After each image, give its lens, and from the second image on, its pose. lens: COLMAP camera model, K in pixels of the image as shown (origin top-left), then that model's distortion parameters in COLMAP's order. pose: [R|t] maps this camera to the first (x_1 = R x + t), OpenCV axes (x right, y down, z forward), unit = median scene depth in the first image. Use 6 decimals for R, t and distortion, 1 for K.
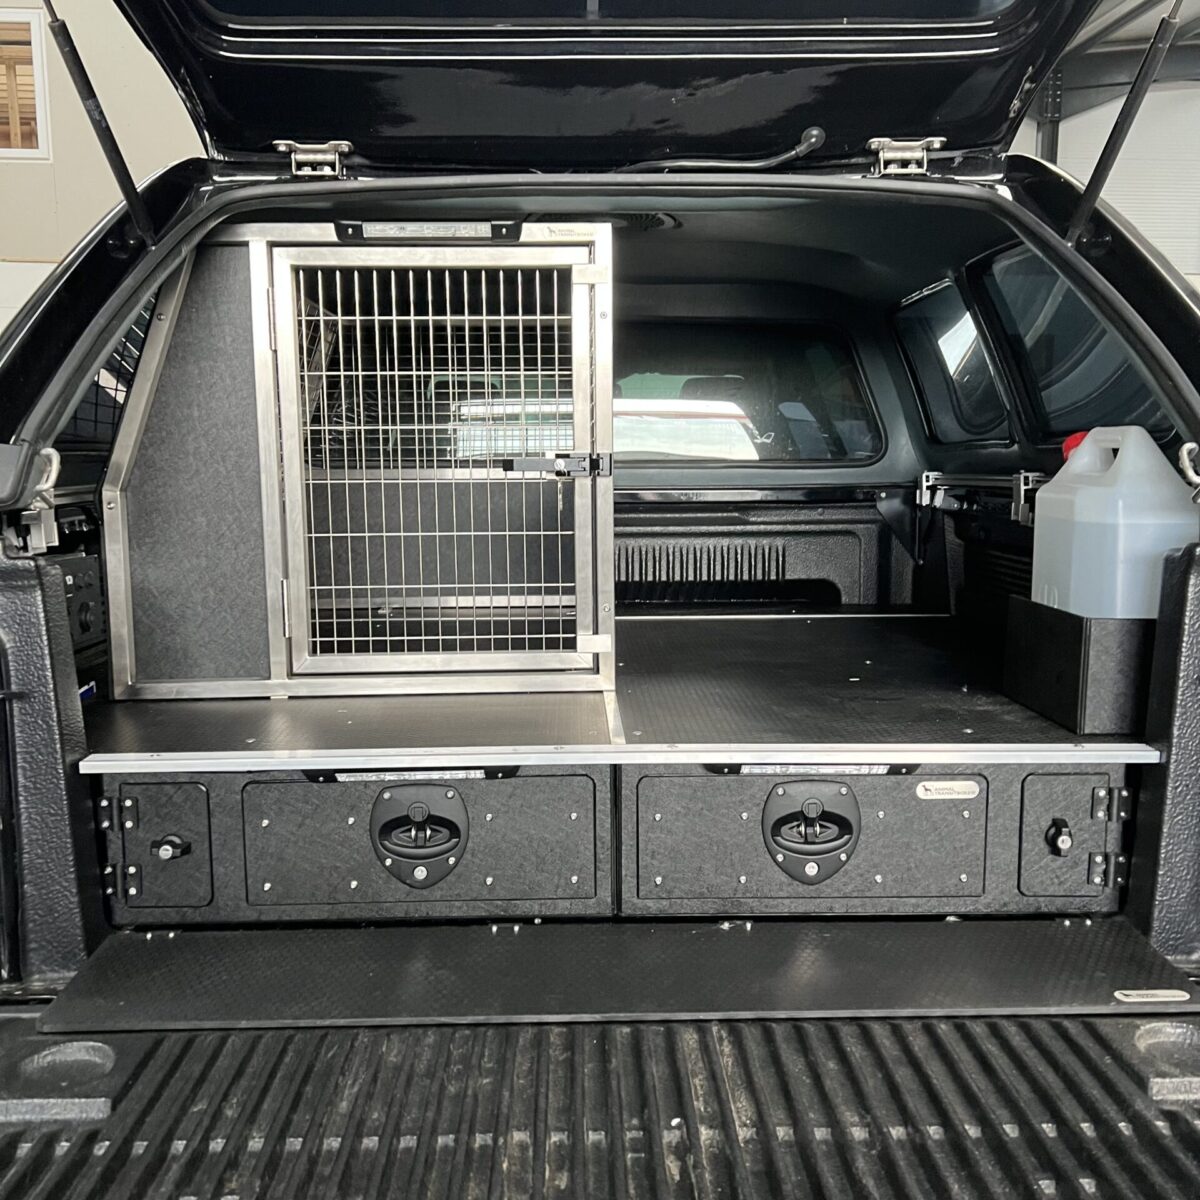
lens RADIAL K [[1189.5, 0, 599.2], [0, 1189.5, 598.6], [0, 0, 1]] dist [0.087917, -0.185429]
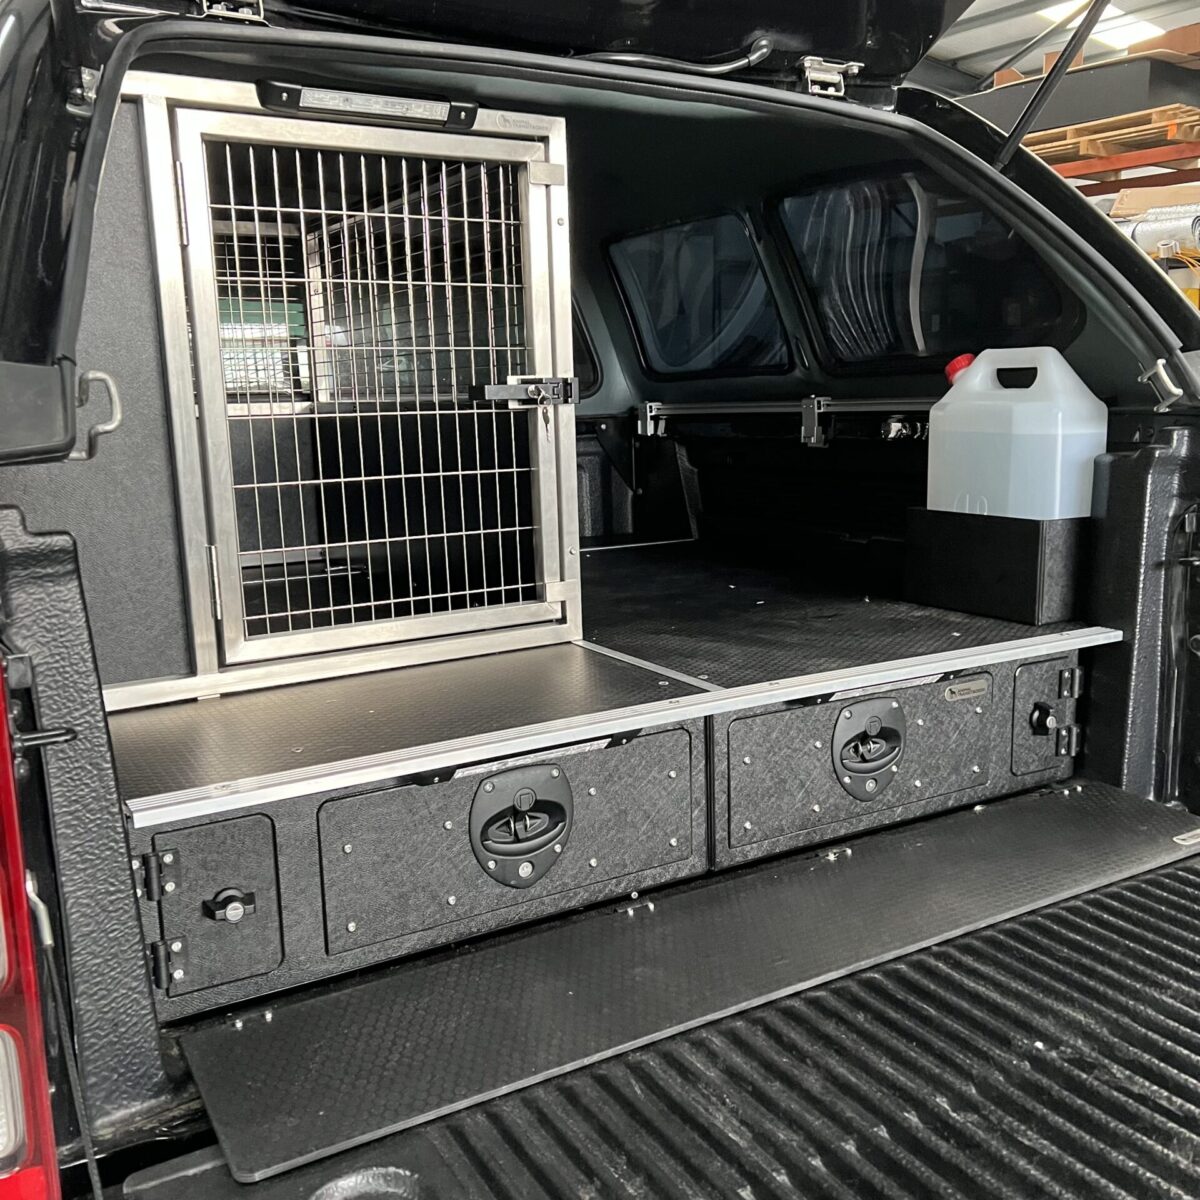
lens RADIAL K [[1189.5, 0, 599.2], [0, 1189.5, 598.6], [0, 0, 1]] dist [0.087917, -0.185429]
pose [[0.869501, -0.098605, 0.483988, -0.442174], [0.076354, 0.994925, 0.065527, -0.014348], [-0.487994, -0.020021, 0.872618, 0.204329]]
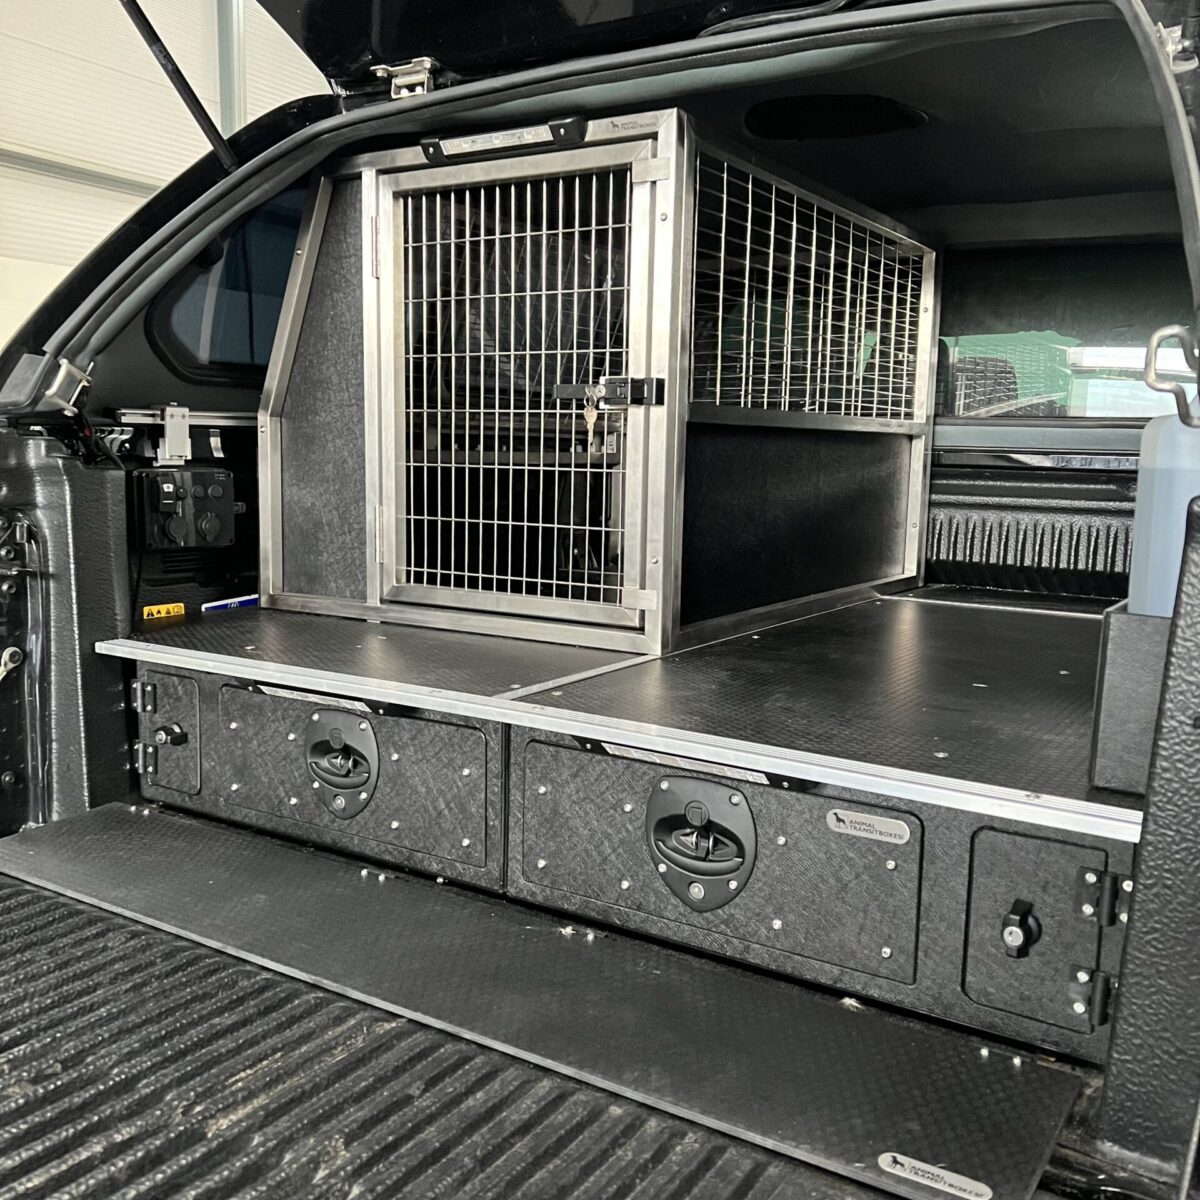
lens RADIAL K [[1189.5, 0, 599.2], [0, 1189.5, 598.6], [0, 0, 1]] dist [0.087917, -0.185429]
pose [[0.831931, 0.096332, -0.546453, 0.475852], [-0.092113, 0.995126, 0.035193, 0.010153], [0.547180, 0.021057, 0.836750, 0.263955]]
